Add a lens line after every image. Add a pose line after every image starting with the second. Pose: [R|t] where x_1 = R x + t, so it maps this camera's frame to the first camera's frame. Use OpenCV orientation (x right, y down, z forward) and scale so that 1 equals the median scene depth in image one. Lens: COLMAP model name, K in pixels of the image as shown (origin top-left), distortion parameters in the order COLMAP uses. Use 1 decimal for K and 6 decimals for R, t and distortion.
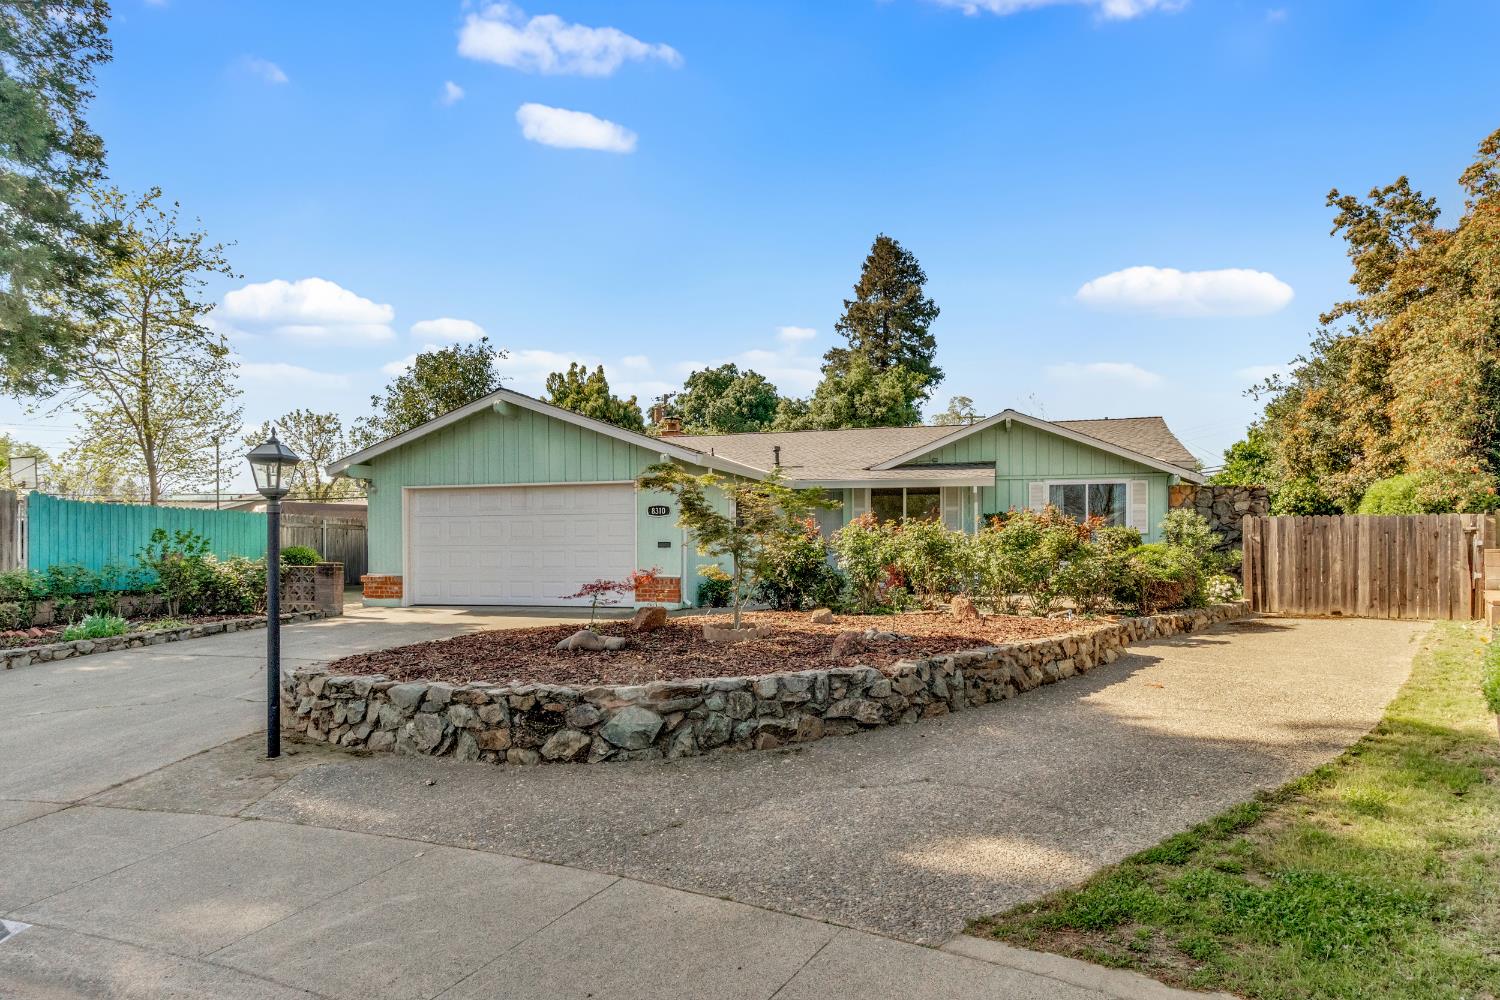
lens RADIAL K [[732.5, 0, 749.4], [0, 732.5, 497.7], [0, 0, 1]] dist [-0.003975, -0.000508]
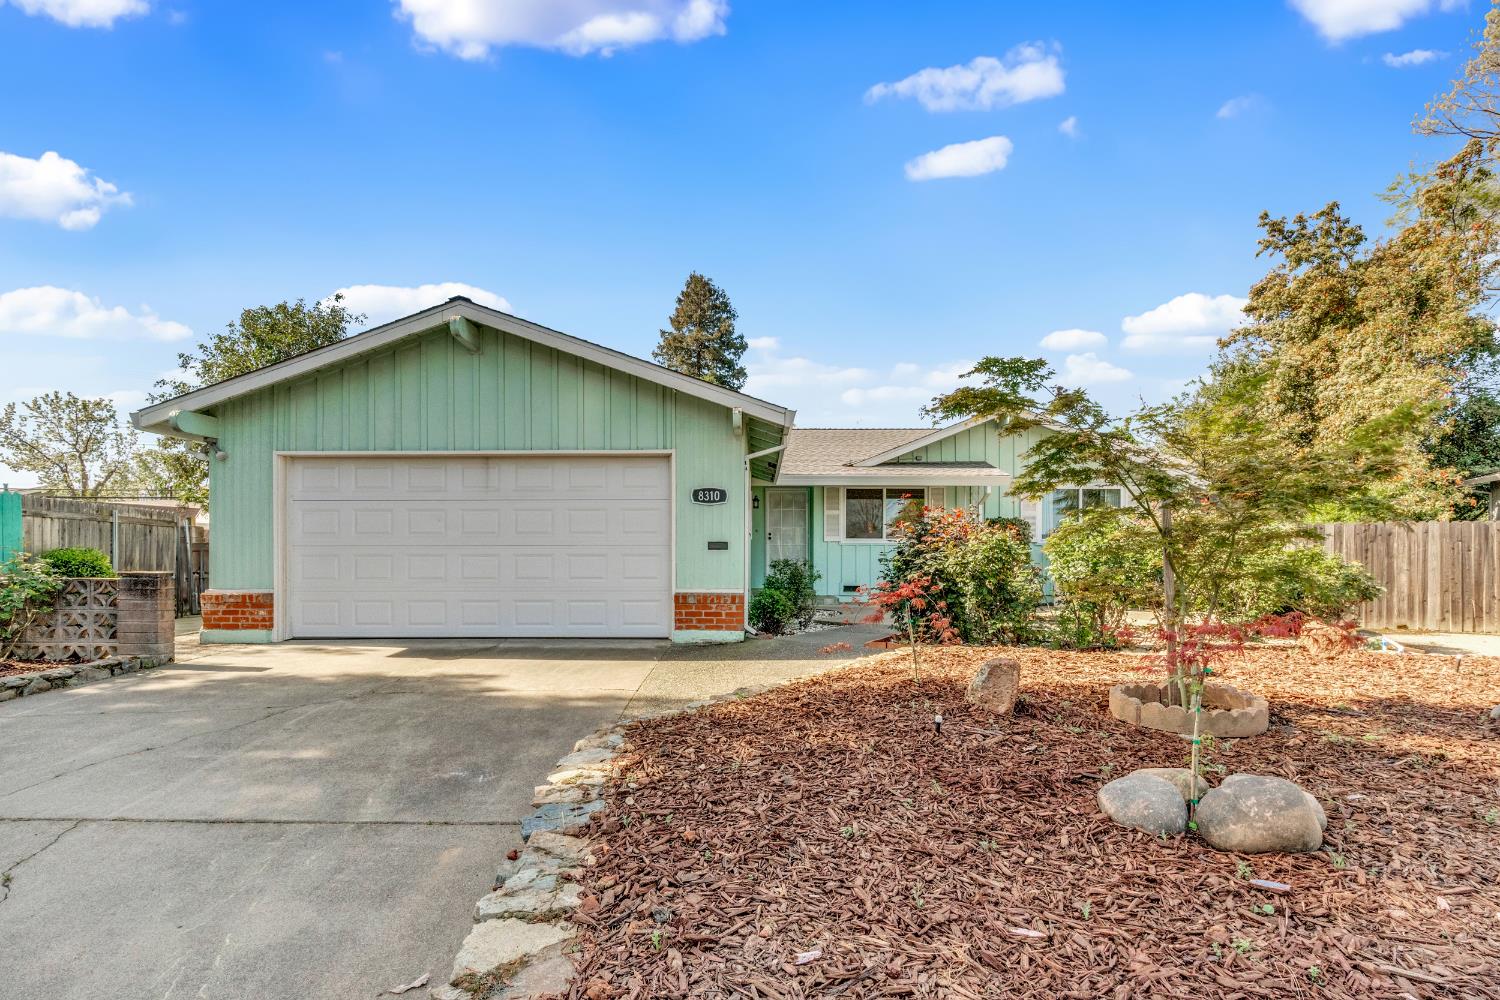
lens RADIAL K [[704.5, 0, 745.1], [0, 704.5, 522.3], [0, 0, 1]] dist [-0.006050, 0.000337]
pose [[0.974425, 0.016608, 0.224098, -0.212533], [-0.019913, 0.999724, 0.012498, 0.030056], [-0.223828, -0.016640, 0.974487, 0.317514]]
